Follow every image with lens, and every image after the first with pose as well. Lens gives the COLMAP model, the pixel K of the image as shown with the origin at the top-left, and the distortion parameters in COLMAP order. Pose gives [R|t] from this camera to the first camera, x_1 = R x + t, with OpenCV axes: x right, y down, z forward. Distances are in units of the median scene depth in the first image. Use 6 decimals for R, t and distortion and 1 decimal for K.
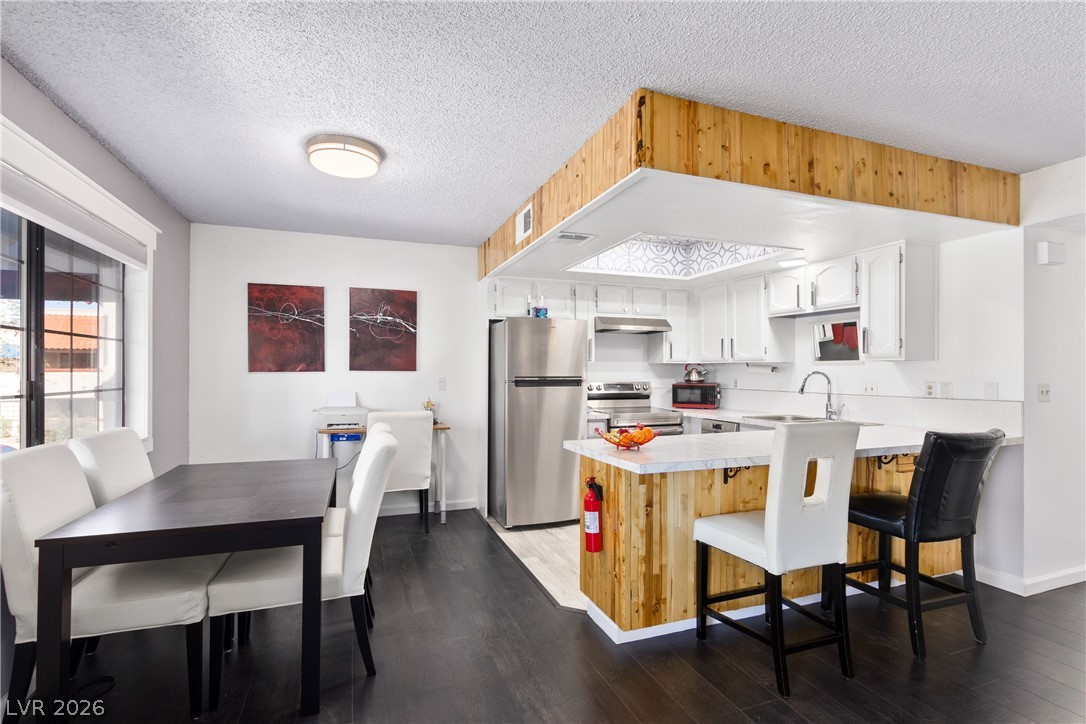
lens RADIAL K [[500.6, 0, 546.1], [0, 500.6, 366.9], [0, 0, 1]] dist [-0.000005, 0.000064]
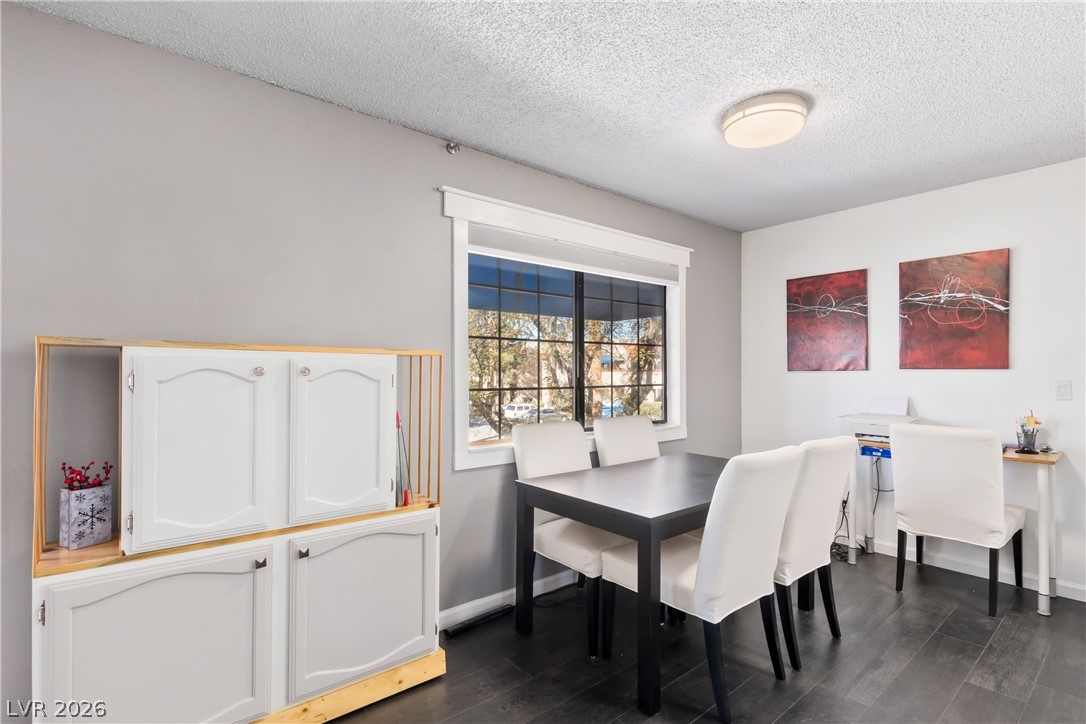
lens RADIAL K [[524.3, 0, 547.4], [0, 524.3, 370.8], [0, 0, 1]] dist [-0.002502, -0.000768]
pose [[0.336065, -0.004572, -0.941828, 0.205394], [0.011123, 0.999938, -0.000885, 0.005020], [0.941773, -0.010178, 0.336095, 0.216433]]
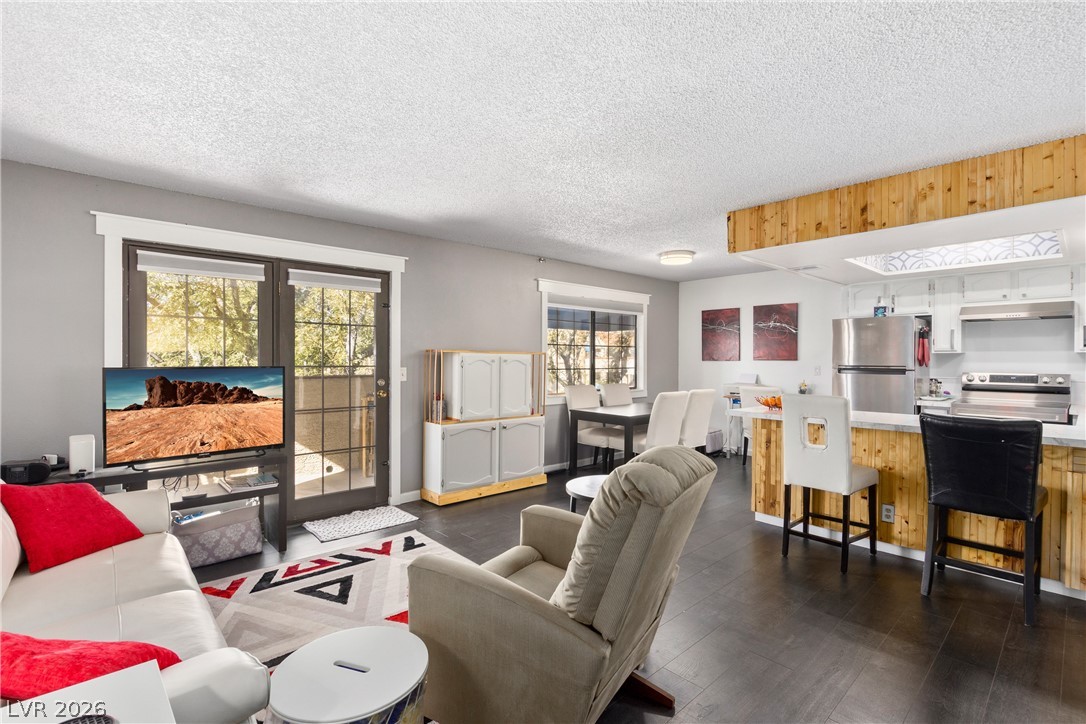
lens RADIAL K [[495.9, 0, 561.7], [0, 495.9, 361.8], [0, 0, 1]] dist [-0.001587, -0.000300]
pose [[0.400203, 0.007105, -0.916399, 0.818996], [0.005095, 0.999937, 0.009978, -0.006018], [0.916412, -0.008663, 0.400142, -0.163988]]
